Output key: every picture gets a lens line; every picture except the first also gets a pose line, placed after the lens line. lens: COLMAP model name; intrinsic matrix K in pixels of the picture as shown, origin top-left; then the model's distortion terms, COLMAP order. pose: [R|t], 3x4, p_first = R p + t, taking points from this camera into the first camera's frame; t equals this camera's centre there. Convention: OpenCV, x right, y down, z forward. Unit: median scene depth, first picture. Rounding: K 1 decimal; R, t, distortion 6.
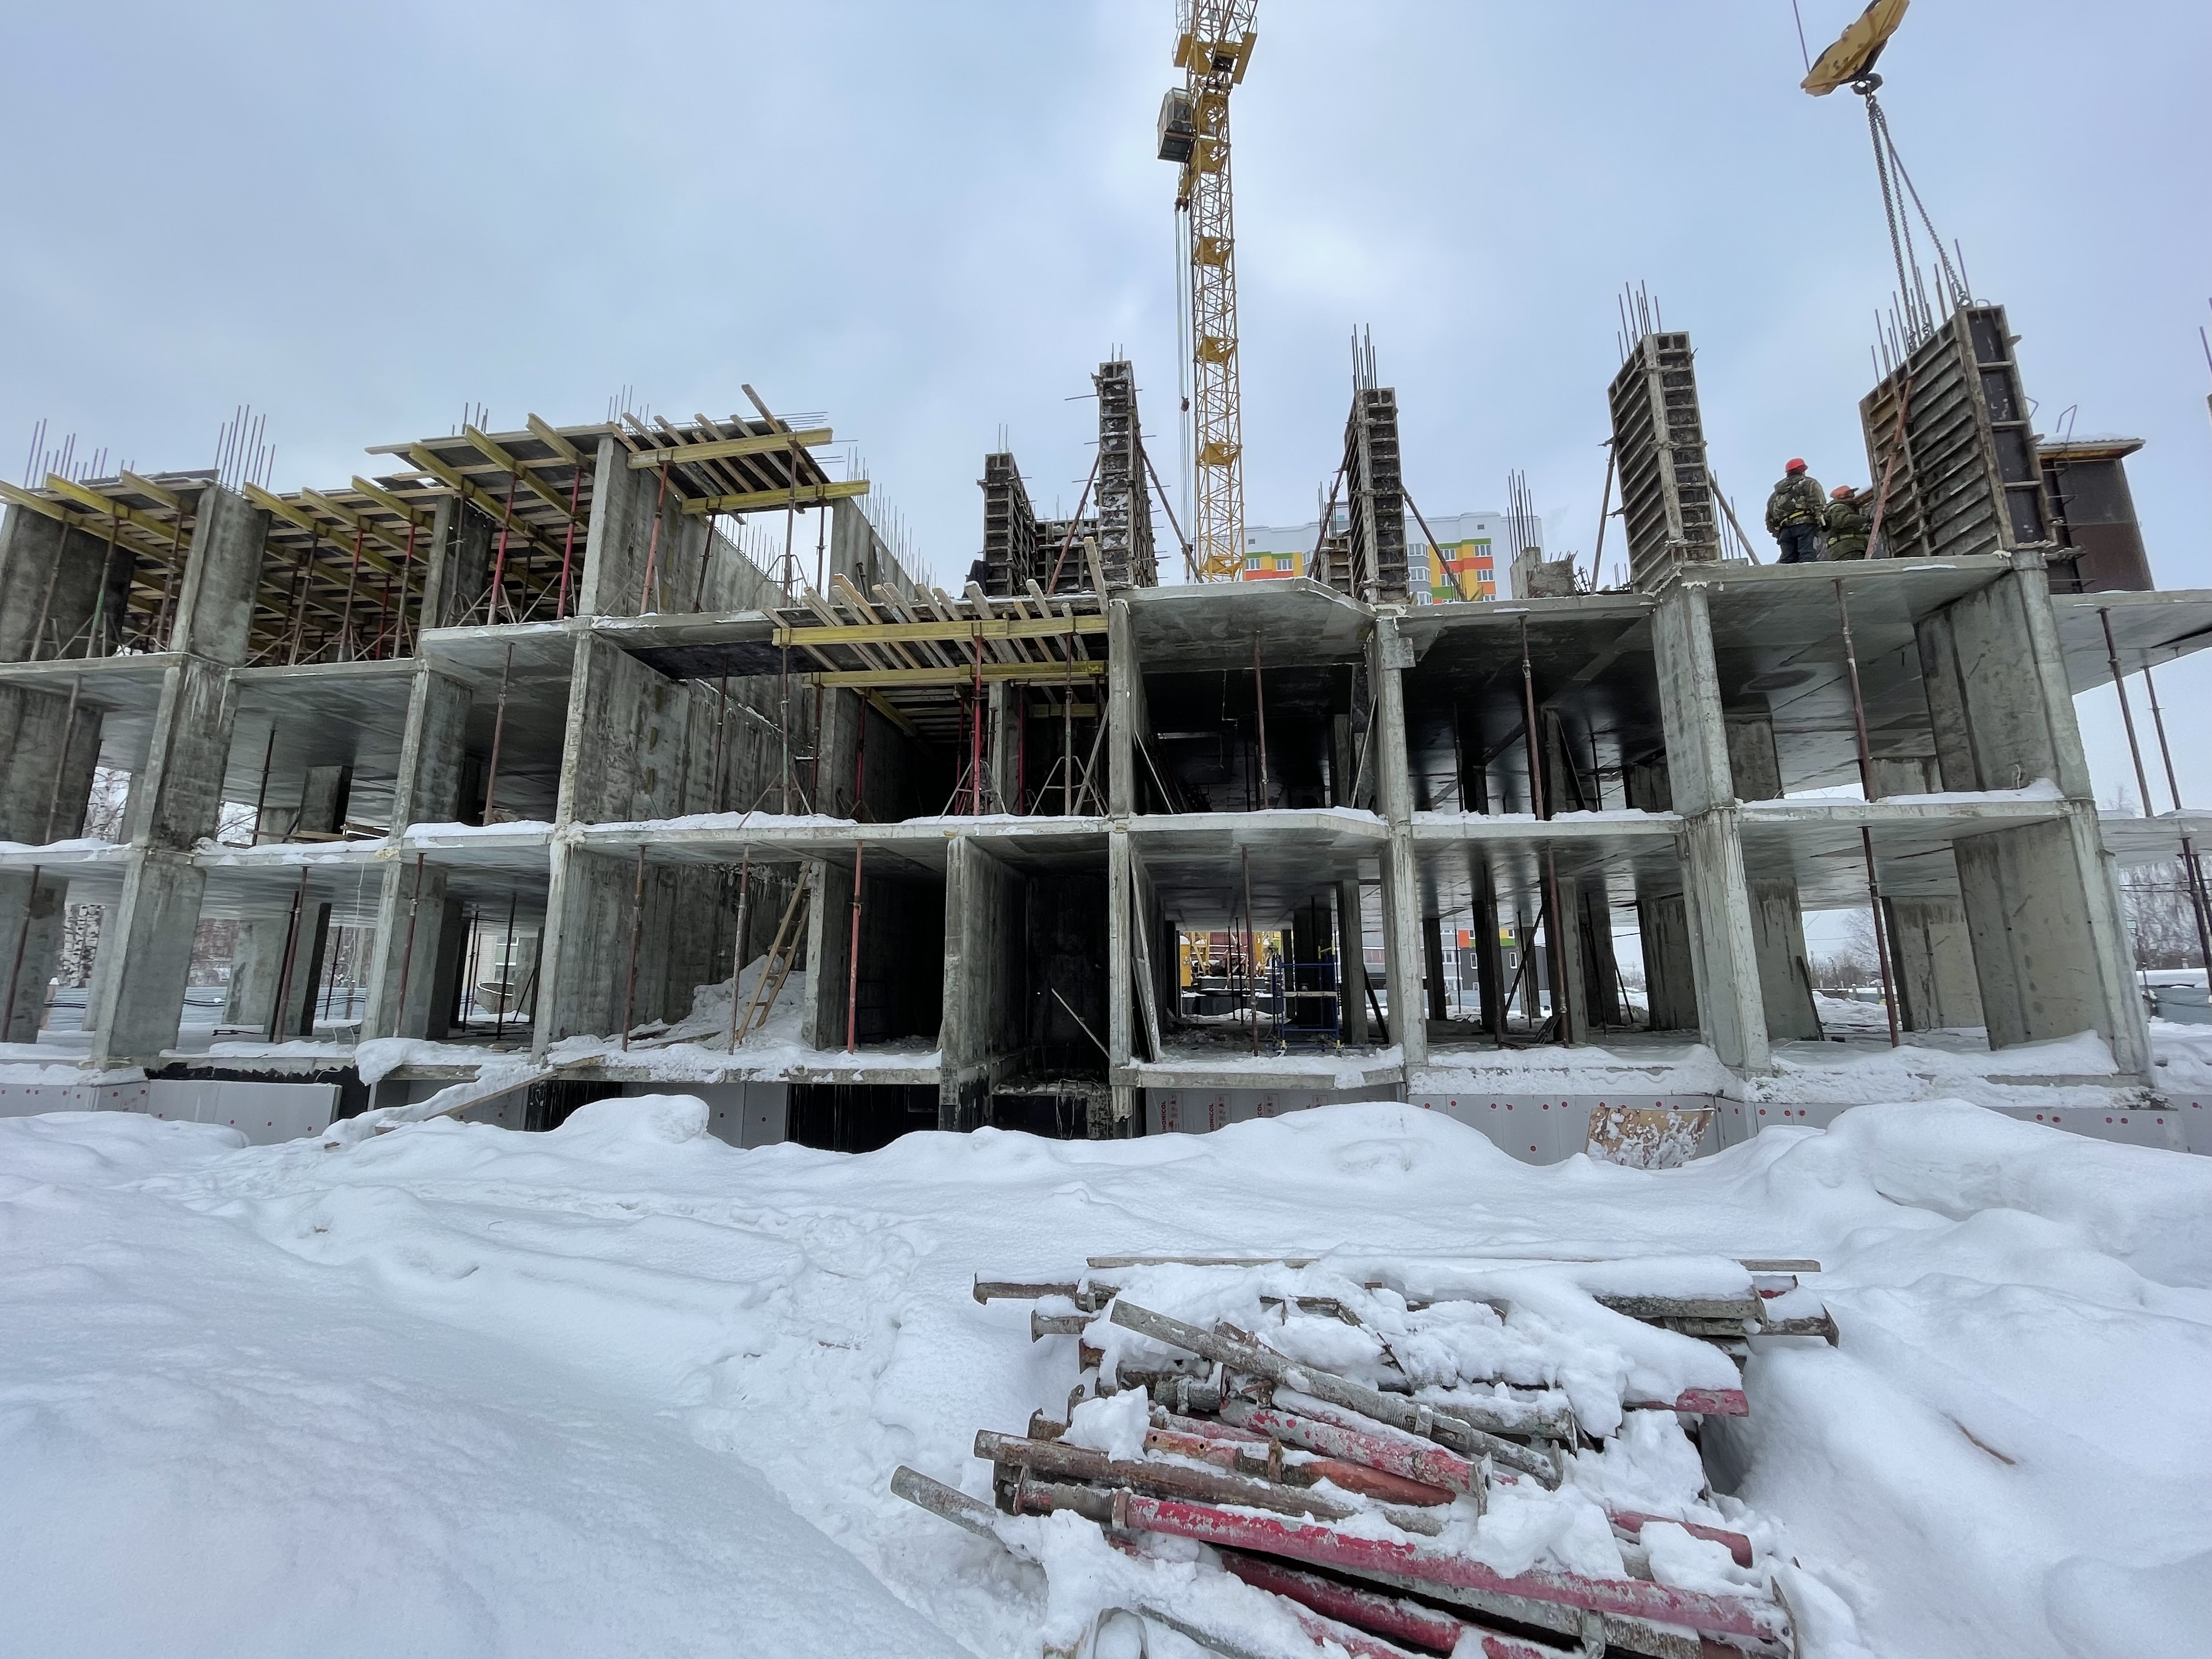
lens RADIAL K [[876.2, 0, 1106.0], [0, 876.2, 829.5], [0, 0, 1]] dist [-0.002252, -0.000416]
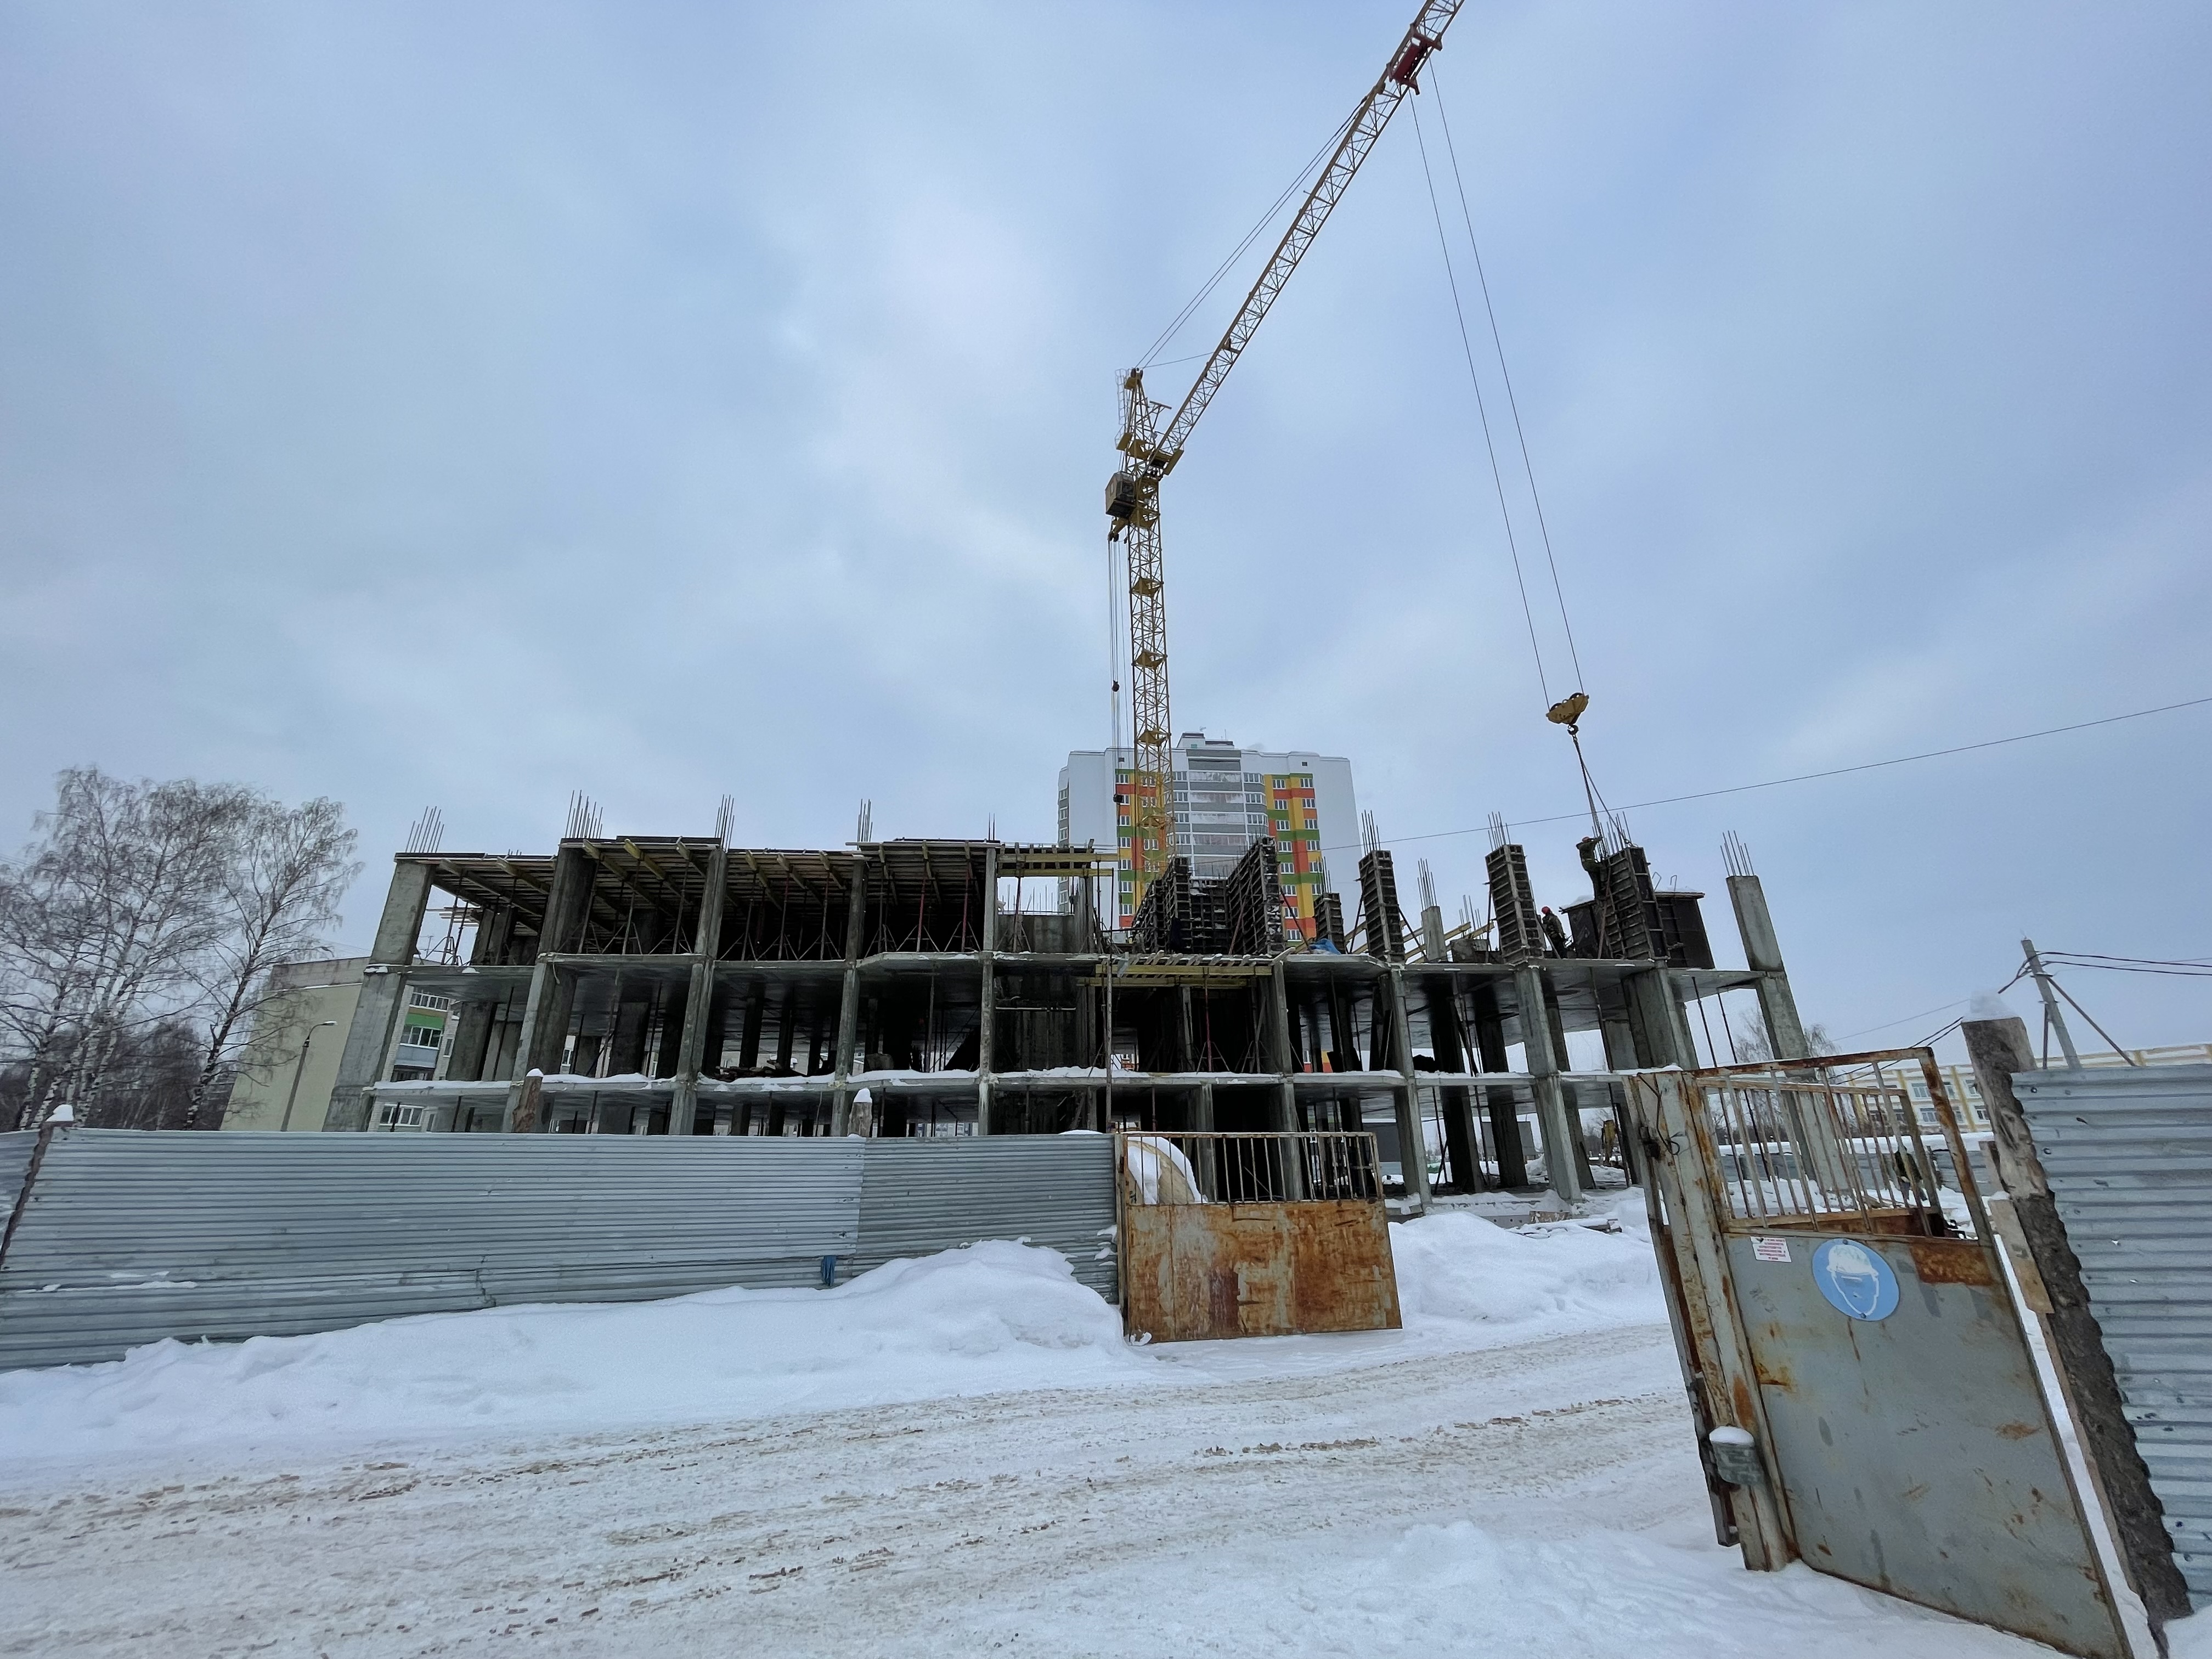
lens RADIAL K [[888.0, 0, 1106.0], [0, 888.0, 829.5], [0, 0, 1]] dist [-0.015622, -0.000147]
pose [[0.975807, 0.066907, 0.208145, -0.733768], [-0.026829, 0.981473, -0.189710, -0.146545], [-0.216982, 0.179536, 0.959524, -0.816164]]
